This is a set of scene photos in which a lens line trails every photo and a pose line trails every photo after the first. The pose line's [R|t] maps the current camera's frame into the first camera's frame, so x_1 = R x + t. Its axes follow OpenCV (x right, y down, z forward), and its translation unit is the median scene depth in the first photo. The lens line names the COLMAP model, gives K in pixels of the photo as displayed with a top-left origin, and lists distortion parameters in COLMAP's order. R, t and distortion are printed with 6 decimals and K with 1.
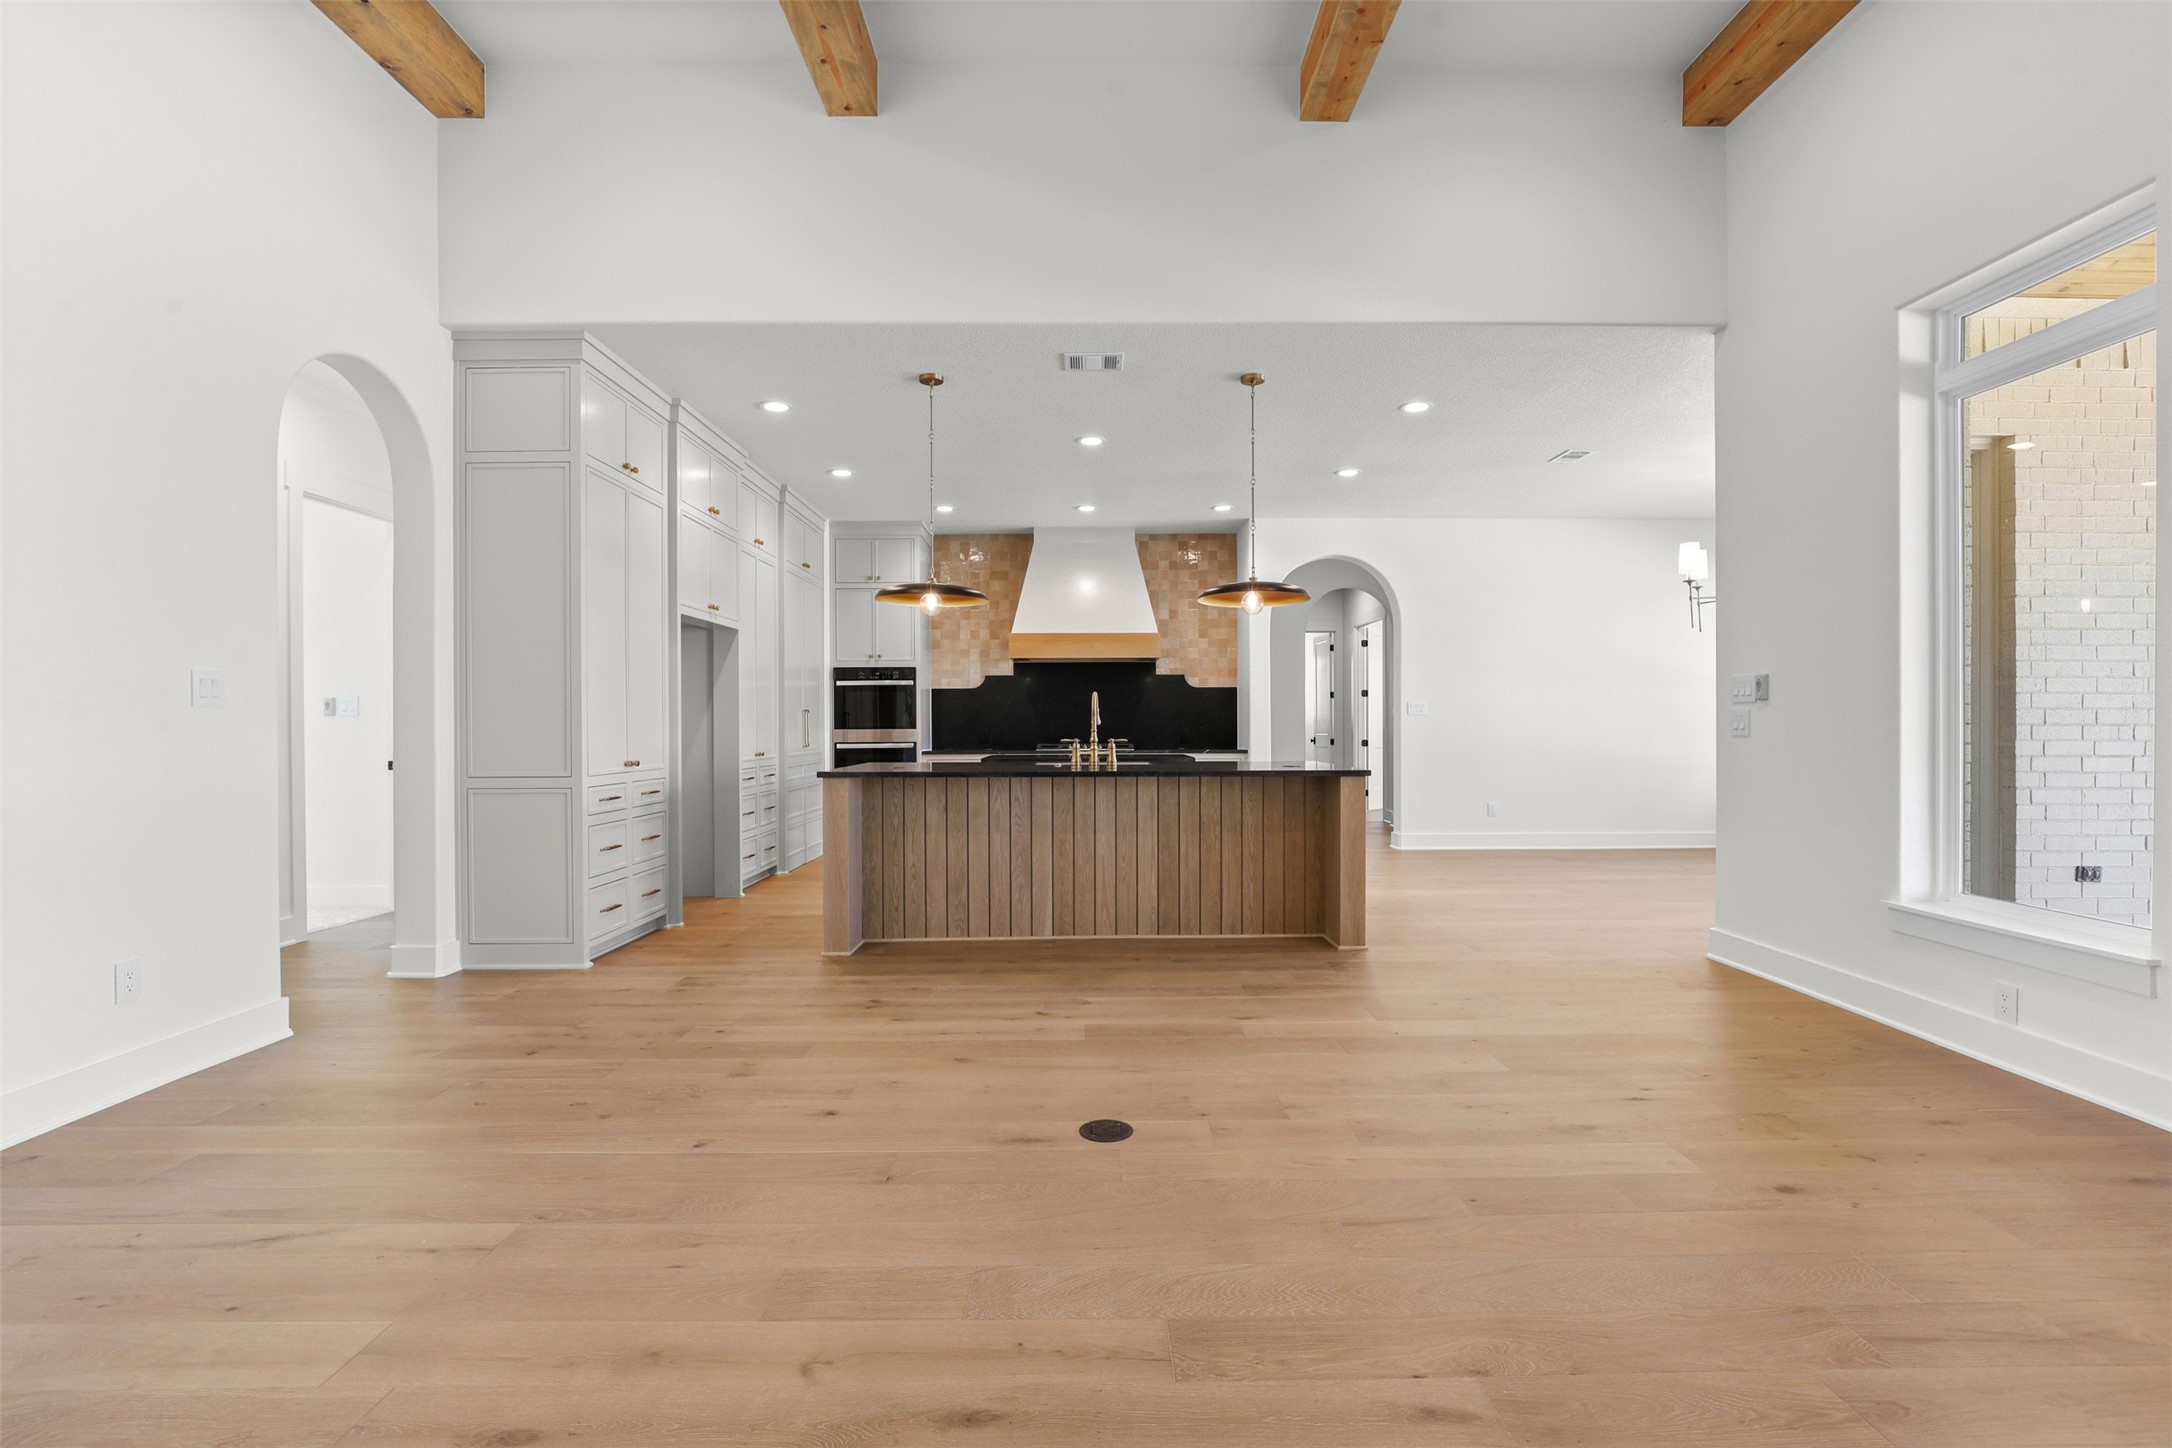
lens RADIAL K [[978.8, 0, 1066.4], [0, 978.8, 729.7], [0, 0, 1]] dist [-0.005698, -0.000460]
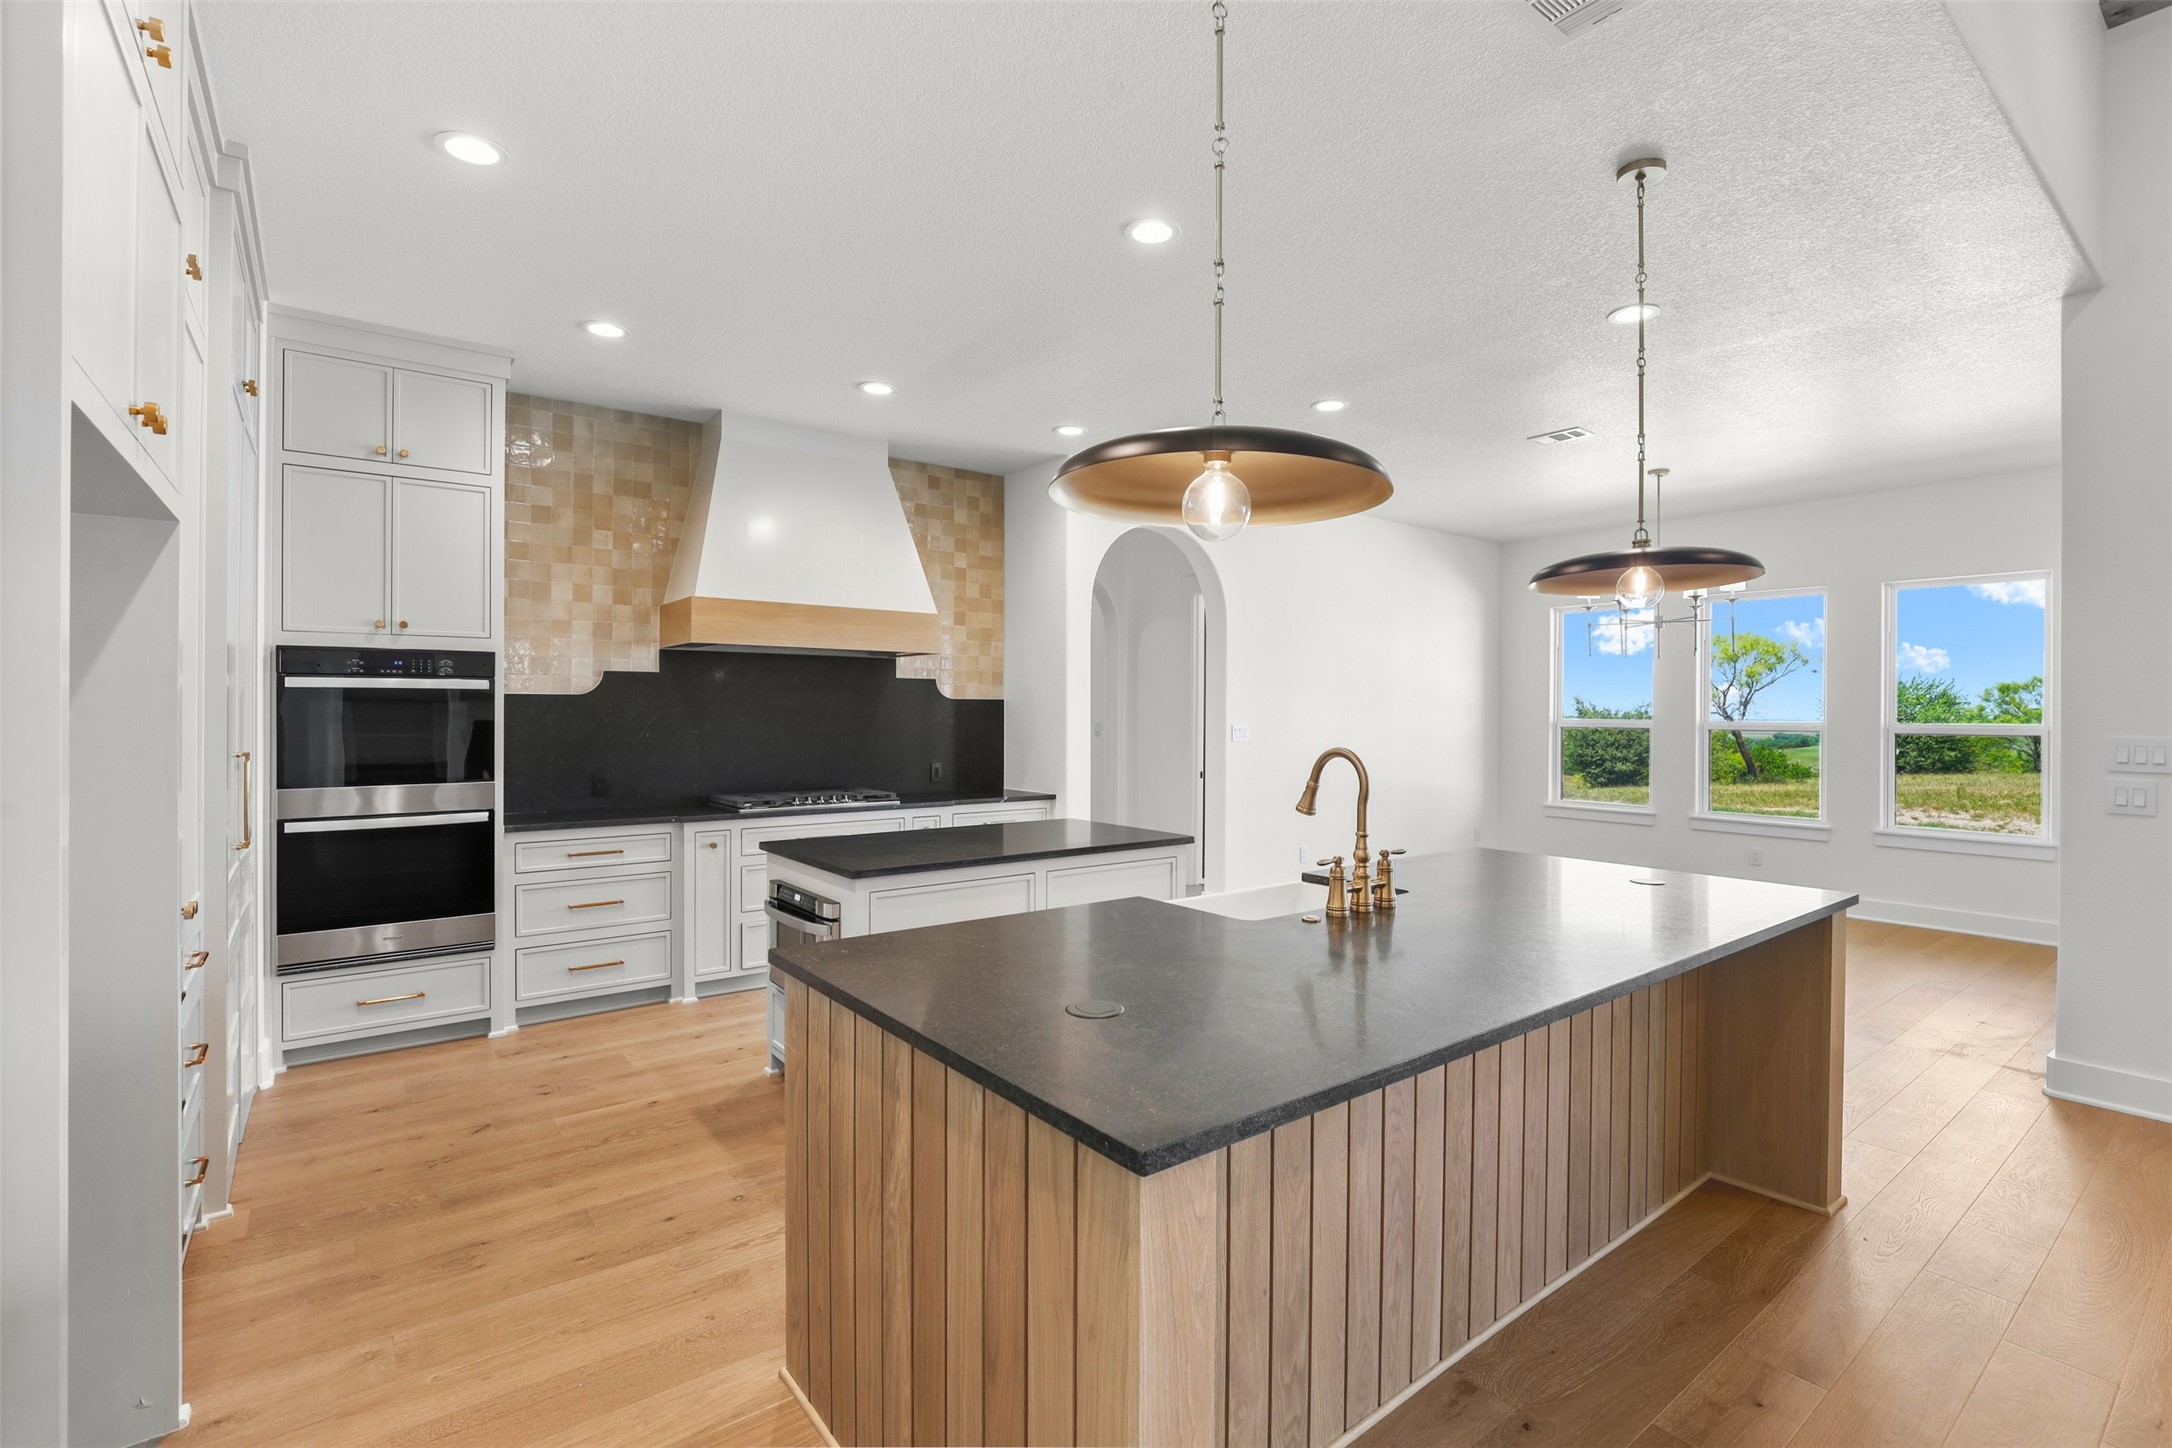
lens RADIAL K [[978.8, 0, 1053.6], [0, 978.8, 710.3], [0, 0, 1]] dist [-0.005698, -0.000460]
pose [[0.792774, 0.005993, 0.609486, -0.222748], [-0.003676, 0.999980, -0.005051, -0.033294], [-0.609504, 0.001763, 0.792781, 0.442640]]
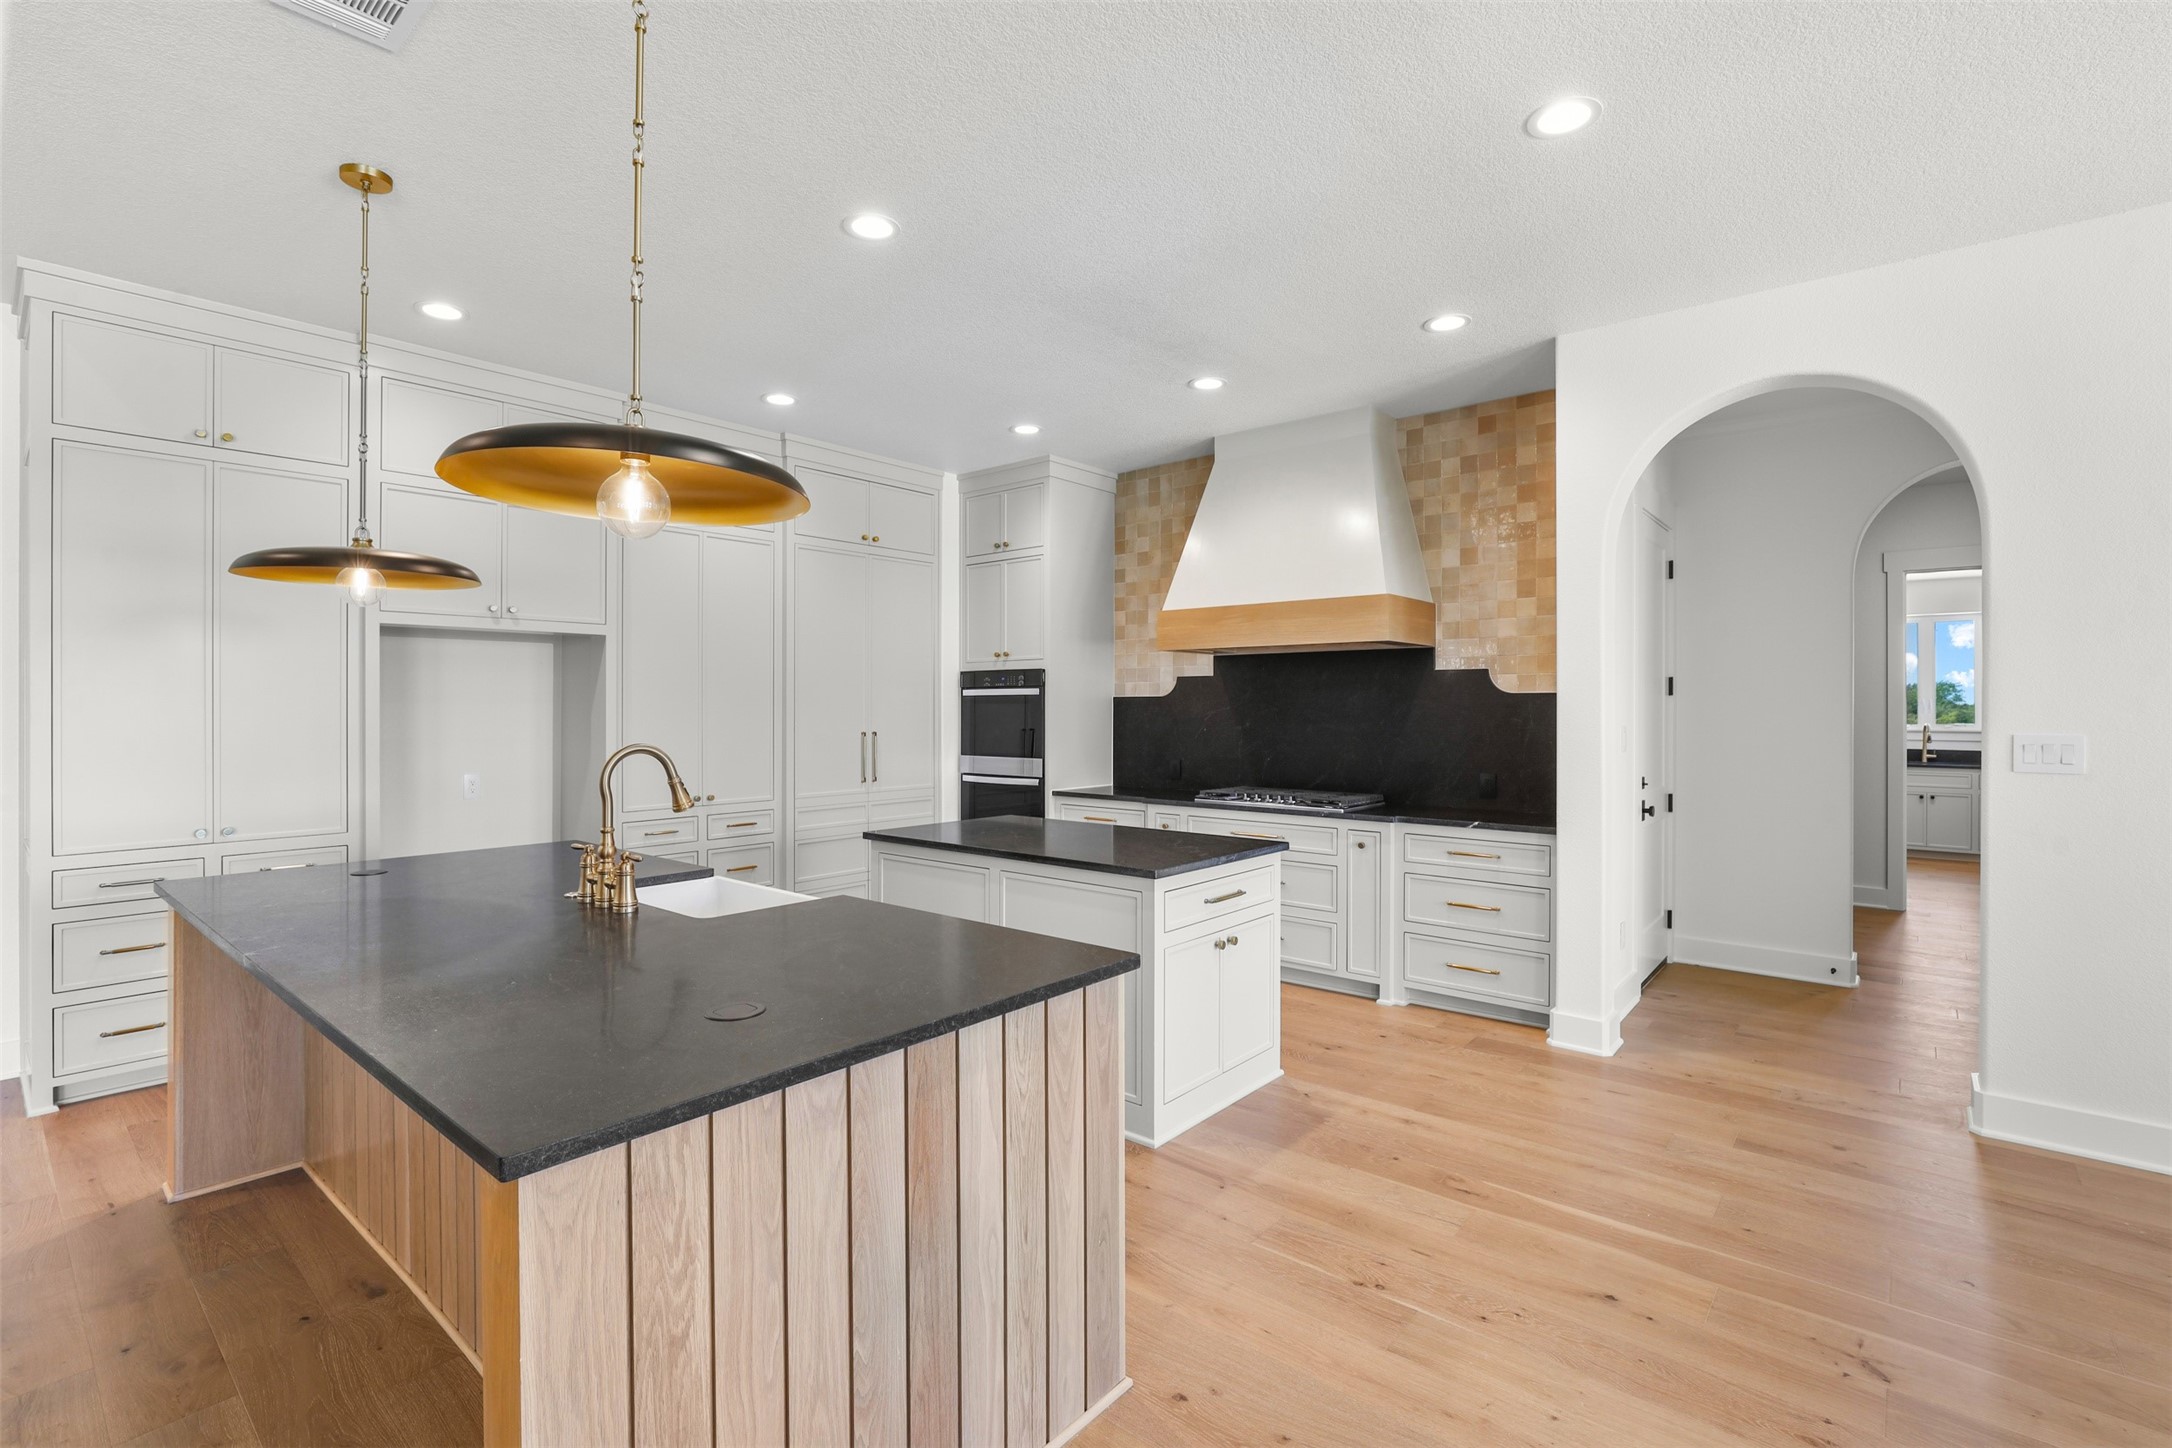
lens RADIAL K [[978.8, 0, 1067.2], [0, 978.8, 702.8], [0, 0, 1]] dist [-0.005698, -0.000460]
pose [[0.781346, -0.001264, -0.624097, 0.277742], [-0.010783, 0.999821, -0.015525, -0.028675], [0.624005, 0.018860, 0.781193, 0.463991]]
